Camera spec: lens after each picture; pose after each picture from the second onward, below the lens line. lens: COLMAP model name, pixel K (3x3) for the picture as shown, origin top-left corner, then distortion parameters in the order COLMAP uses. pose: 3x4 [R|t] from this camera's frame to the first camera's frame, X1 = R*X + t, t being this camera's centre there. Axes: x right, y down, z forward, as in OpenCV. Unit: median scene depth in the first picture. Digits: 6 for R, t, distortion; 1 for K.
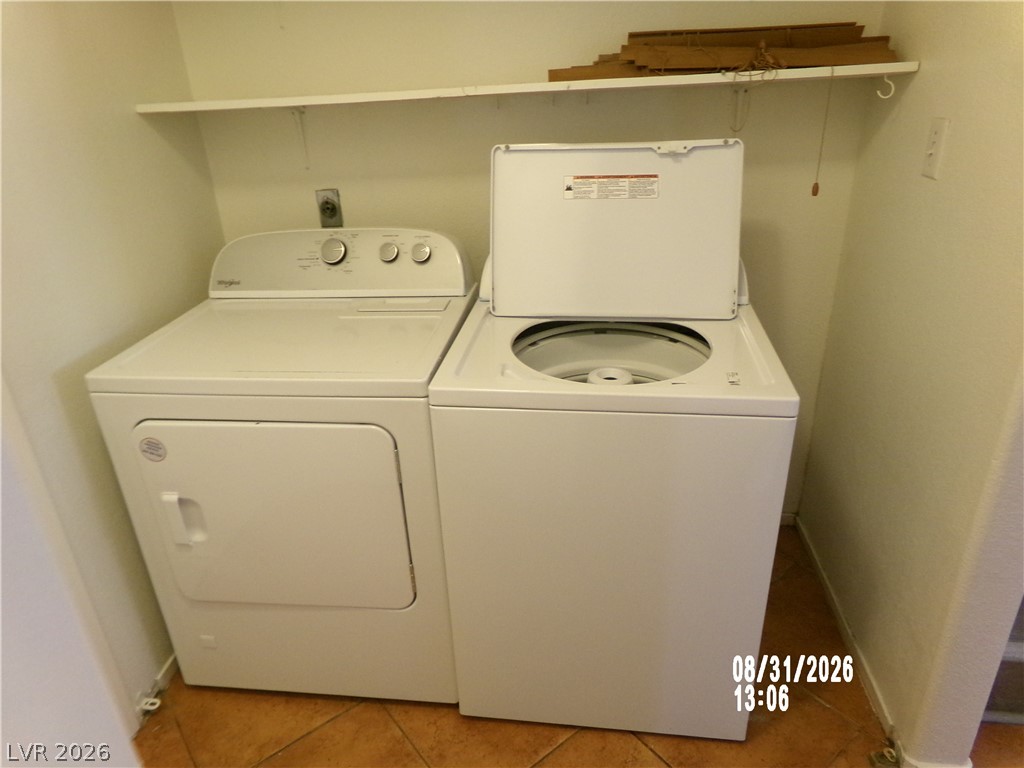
lens RADIAL K [[704.1, 0, 510.3], [0, 704.1, 390.6], [0, 0, 1]] dist [-0.141083, 0.264972]
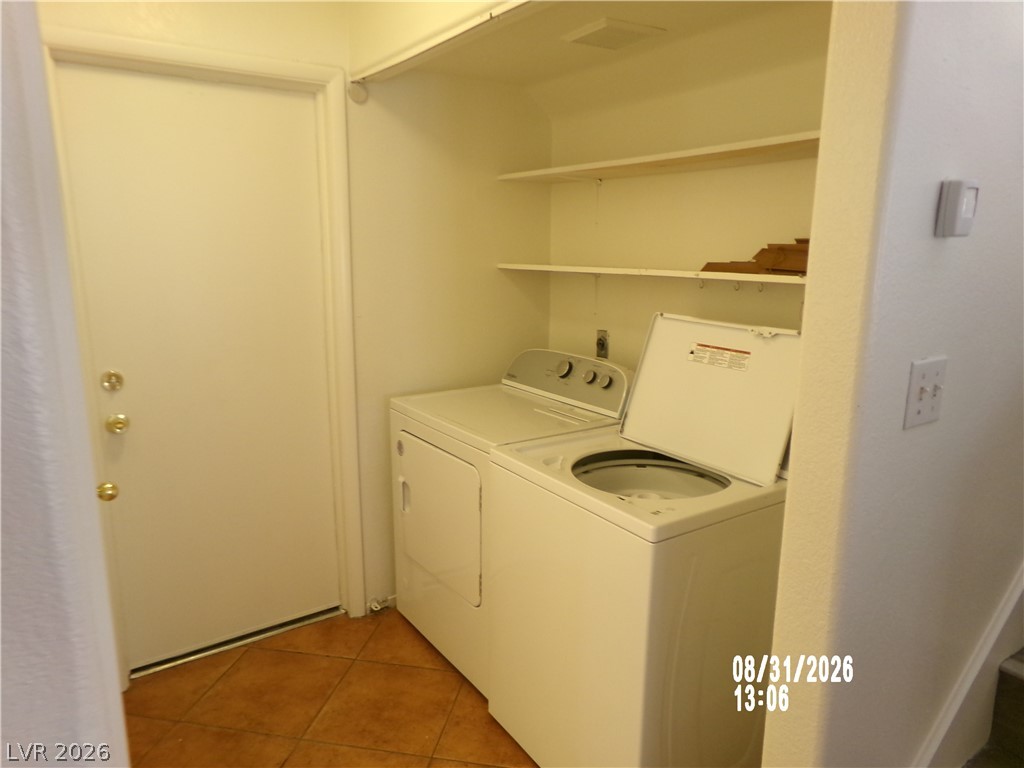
lens RADIAL K [[704.1, 0, 510.3], [0, 704.1, 390.6], [0, 0, 1]] dist [-0.141083, 0.264972]
pose [[0.655875, 0.202630, -0.727165, 0.795035], [-0.353849, 0.933437, -0.059049, -0.037328], [0.666797, 0.296036, 0.683919, -0.052149]]
